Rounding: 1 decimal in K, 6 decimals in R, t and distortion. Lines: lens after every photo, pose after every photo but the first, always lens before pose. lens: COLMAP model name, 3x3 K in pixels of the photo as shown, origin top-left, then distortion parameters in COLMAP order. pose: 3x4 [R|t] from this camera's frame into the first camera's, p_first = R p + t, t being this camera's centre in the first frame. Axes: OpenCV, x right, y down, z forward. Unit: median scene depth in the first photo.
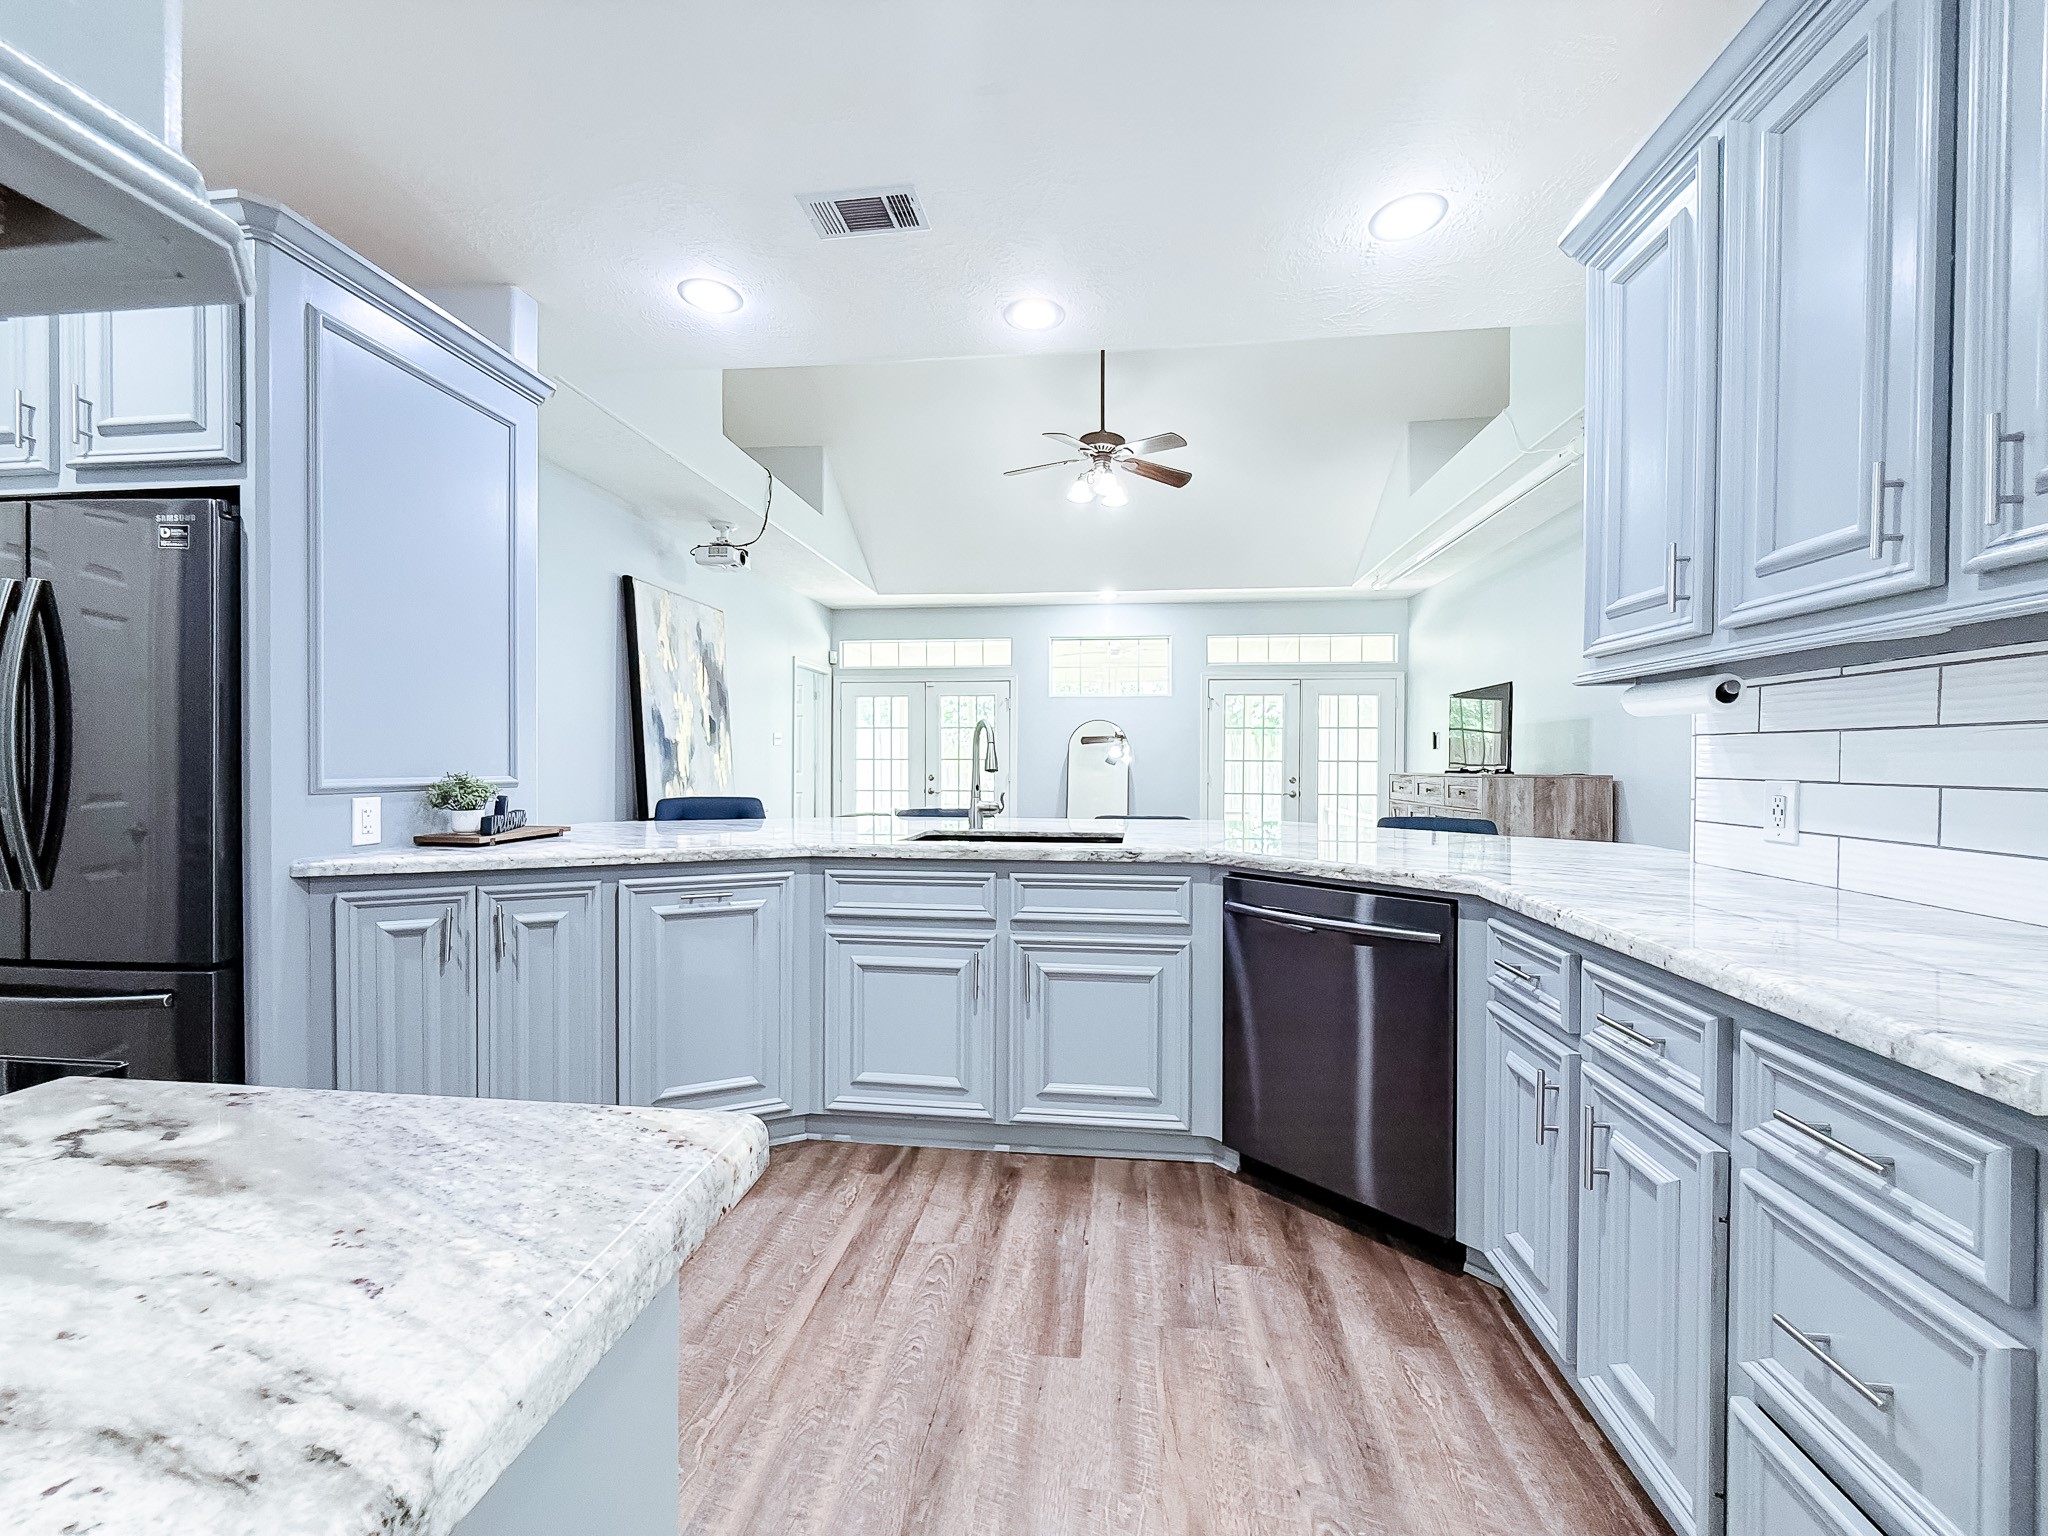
lens RADIAL K [[815.3, 0, 1029.6], [0, 815.3, 772.0], [0, 0, 1]] dist [-0.002138, 0.000105]
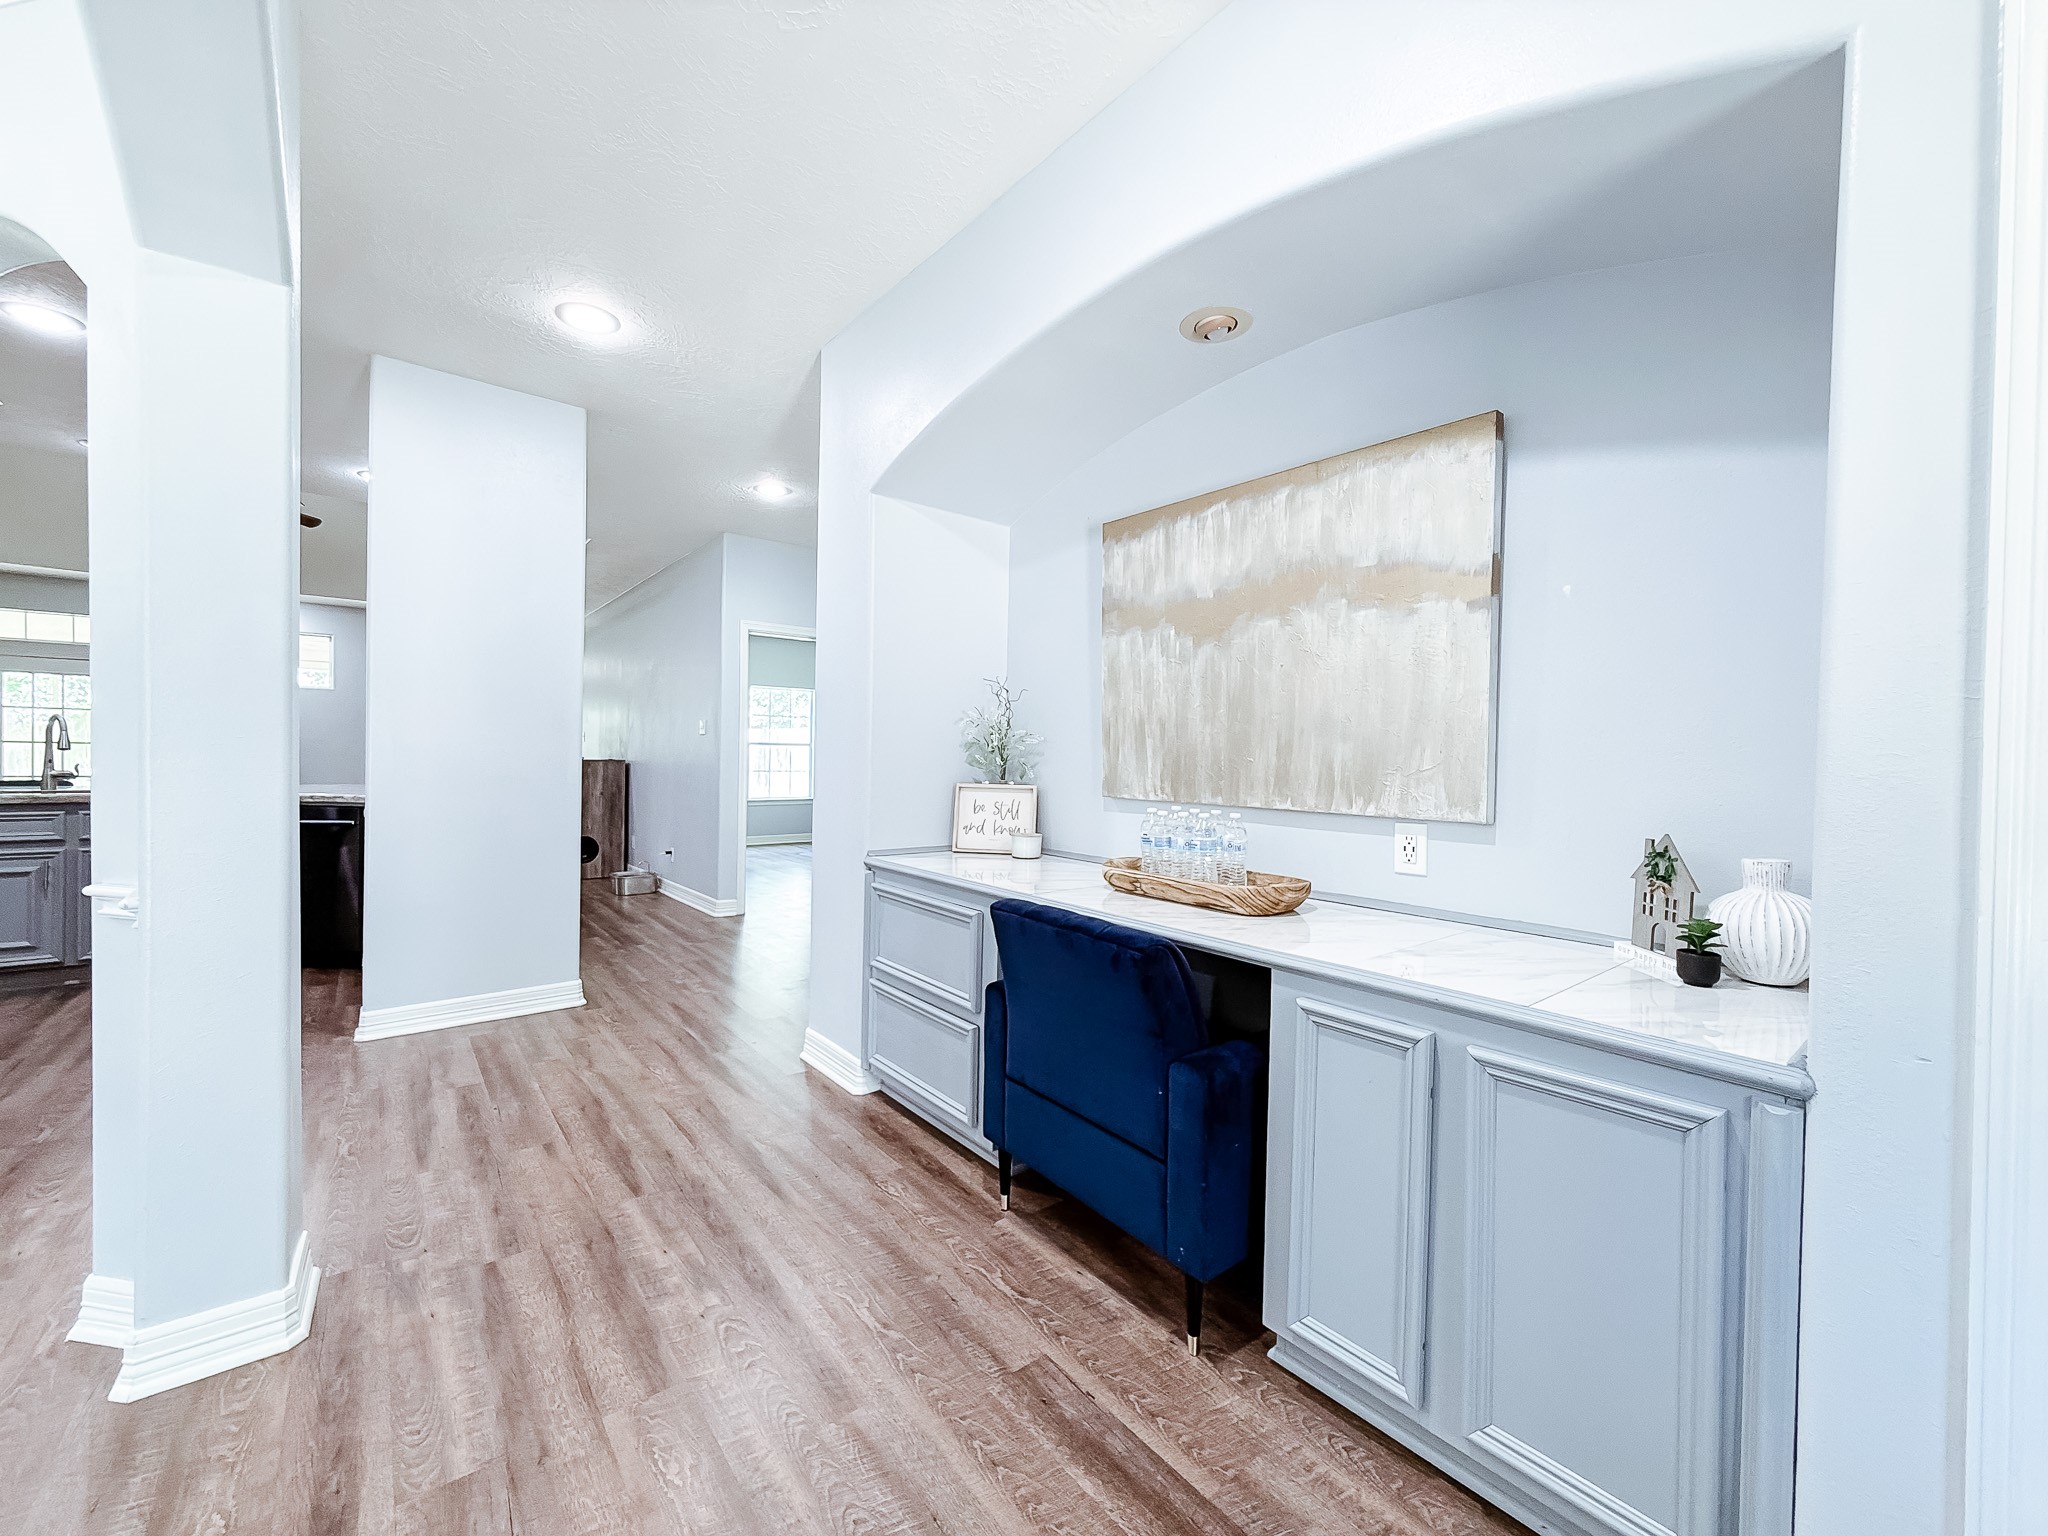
lens RADIAL K [[815.3, 0, 1020.1], [0, 815.3, 765.8], [0, 0, 1]] dist [-0.002138, 0.000105]
pose [[0.699744, 0.002995, 0.714388, 0.113673], [-0.005297, 0.999985, 0.000996, 0.017253], [-0.714374, -0.004481, 0.699750, -1.287766]]
